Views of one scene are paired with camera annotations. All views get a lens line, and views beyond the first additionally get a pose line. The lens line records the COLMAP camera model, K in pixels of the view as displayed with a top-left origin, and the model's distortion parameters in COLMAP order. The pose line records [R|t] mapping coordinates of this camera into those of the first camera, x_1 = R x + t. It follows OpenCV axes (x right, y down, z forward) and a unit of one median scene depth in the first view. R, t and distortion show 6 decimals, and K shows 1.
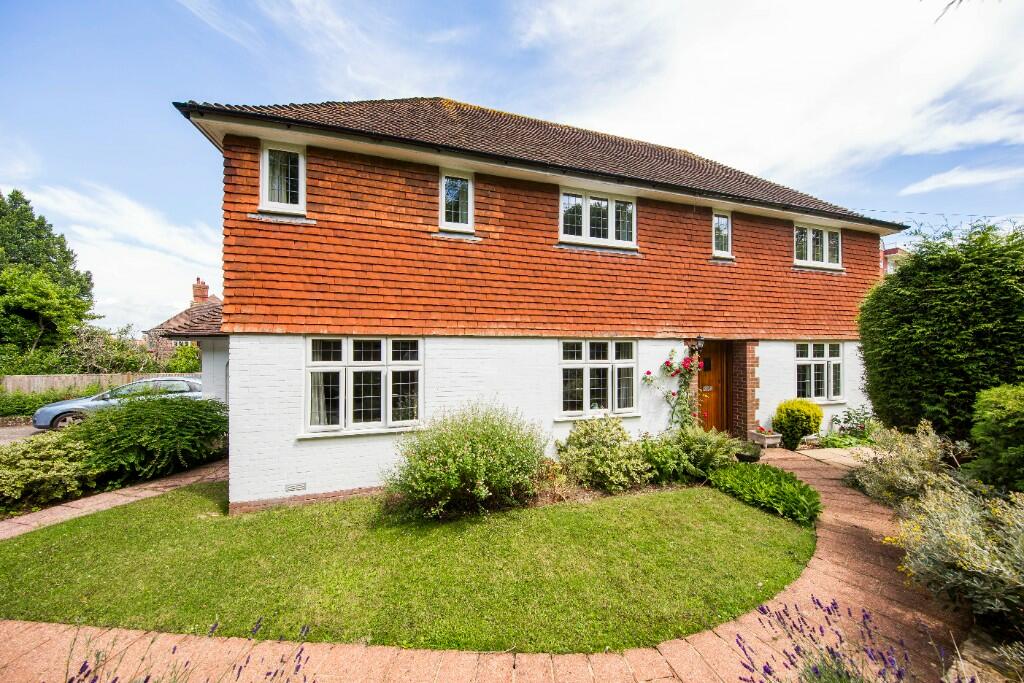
lens RADIAL K [[335.4, 0, 509.5], [0, 335.4, 345.6], [0, 0, 1]] dist [0.002025, 0.000016]
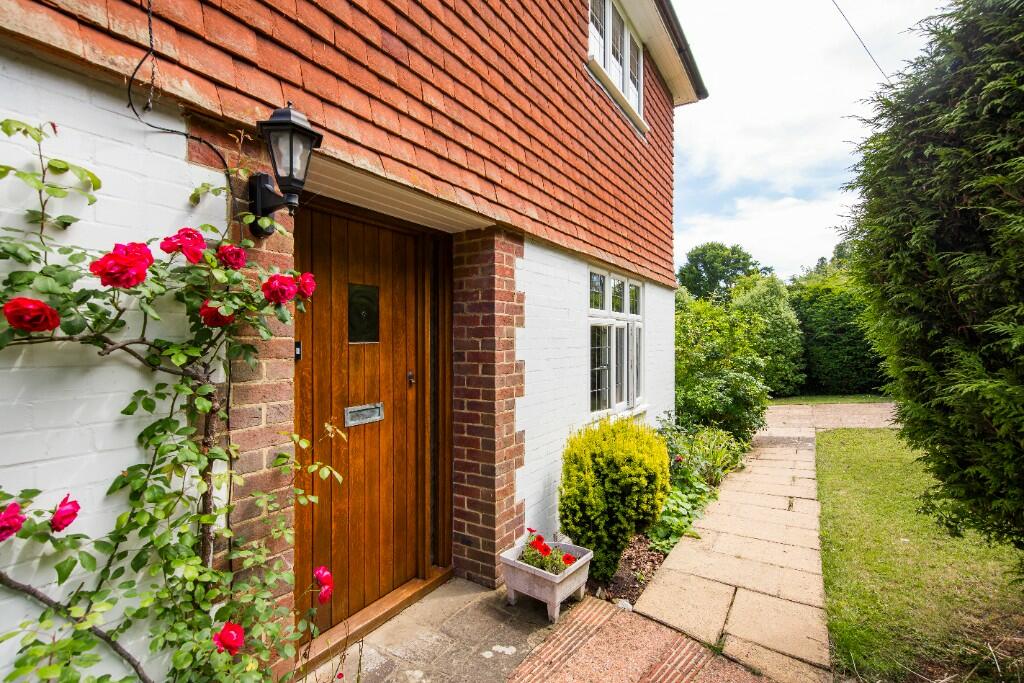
lens RADIAL K [[477.0, 0, 510.4], [0, 477.0, 339.1], [0, 0, 1]] dist [0.000485, -0.000002]
pose [[0.749751, -0.002194, 0.661716, 0.449884], [-0.003203, 0.999971, 0.006945, 0.072196], [-0.661712, -0.007326, 0.749722, 0.687726]]
